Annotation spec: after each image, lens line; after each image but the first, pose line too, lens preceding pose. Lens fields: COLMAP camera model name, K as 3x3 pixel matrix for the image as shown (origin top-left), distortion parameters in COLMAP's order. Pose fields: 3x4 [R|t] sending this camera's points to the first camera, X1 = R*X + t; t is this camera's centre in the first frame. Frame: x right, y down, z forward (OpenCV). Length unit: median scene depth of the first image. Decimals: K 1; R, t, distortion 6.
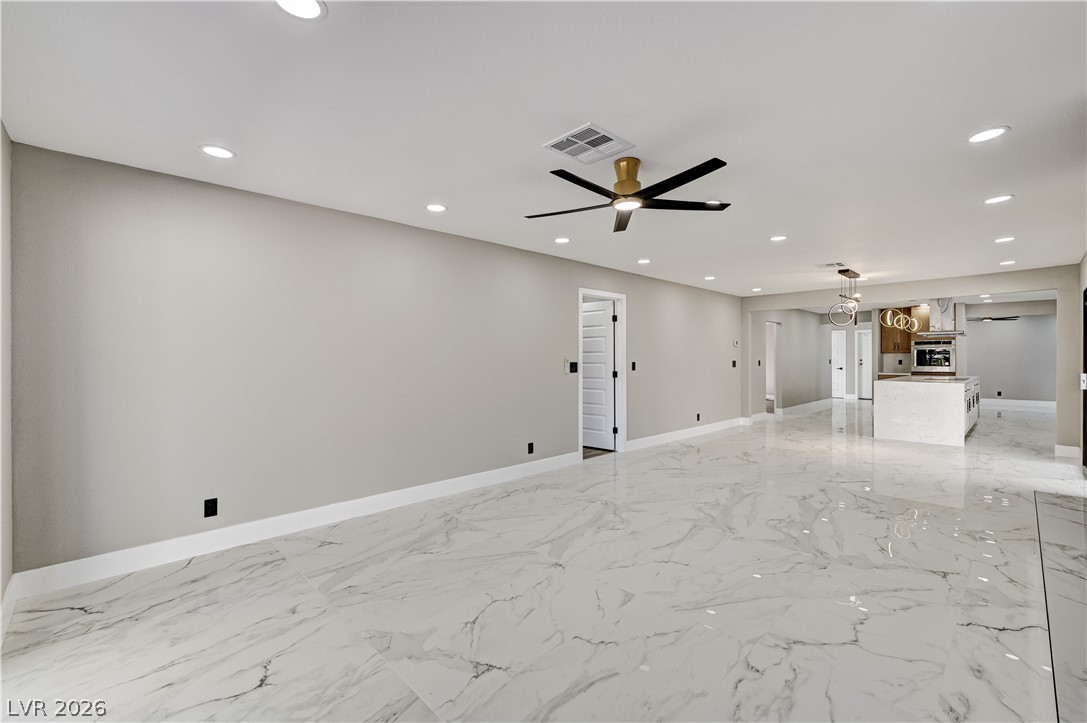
lens RADIAL K [[462.4, 0, 547.8], [0, 462.4, 363.4], [0, 0, 1]] dist [0.003915, -0.000259]
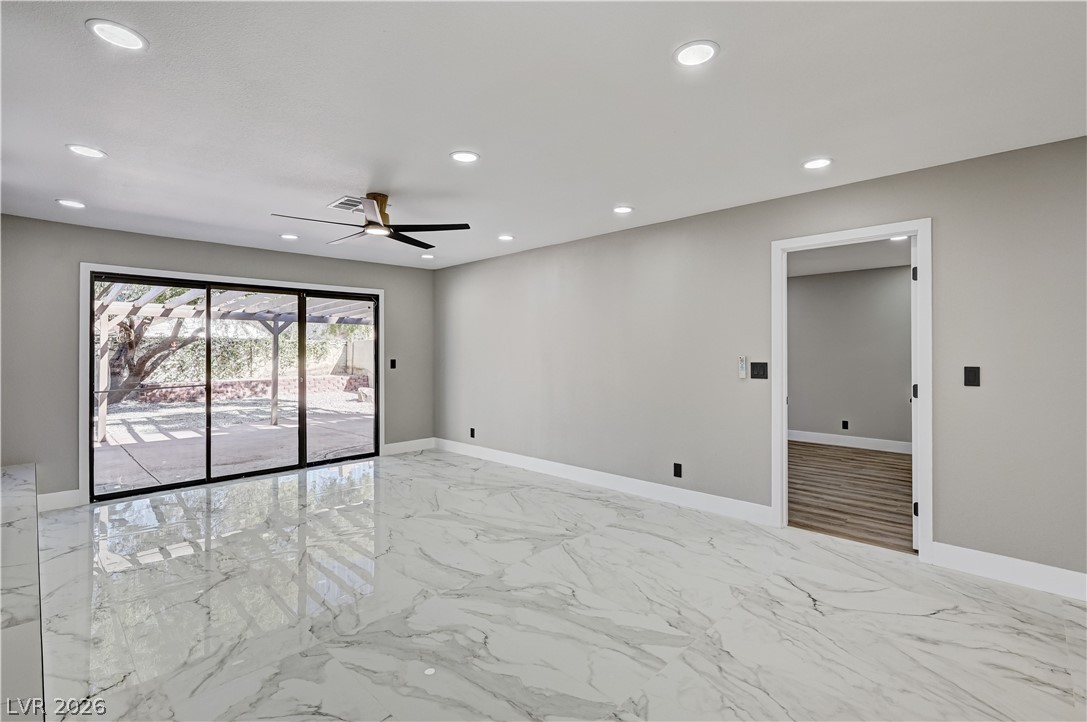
lens RADIAL K [[489.0, 0, 545.0], [0, 489.0, 350.1], [0, 0, 1]] dist [-0.003434, -0.000111]
pose [[0.036368, -0.000072, -0.999338, 1.069422], [-0.010335, 0.999946, -0.000448, -0.023920], [0.999285, 0.010345, 0.036365, 1.015647]]
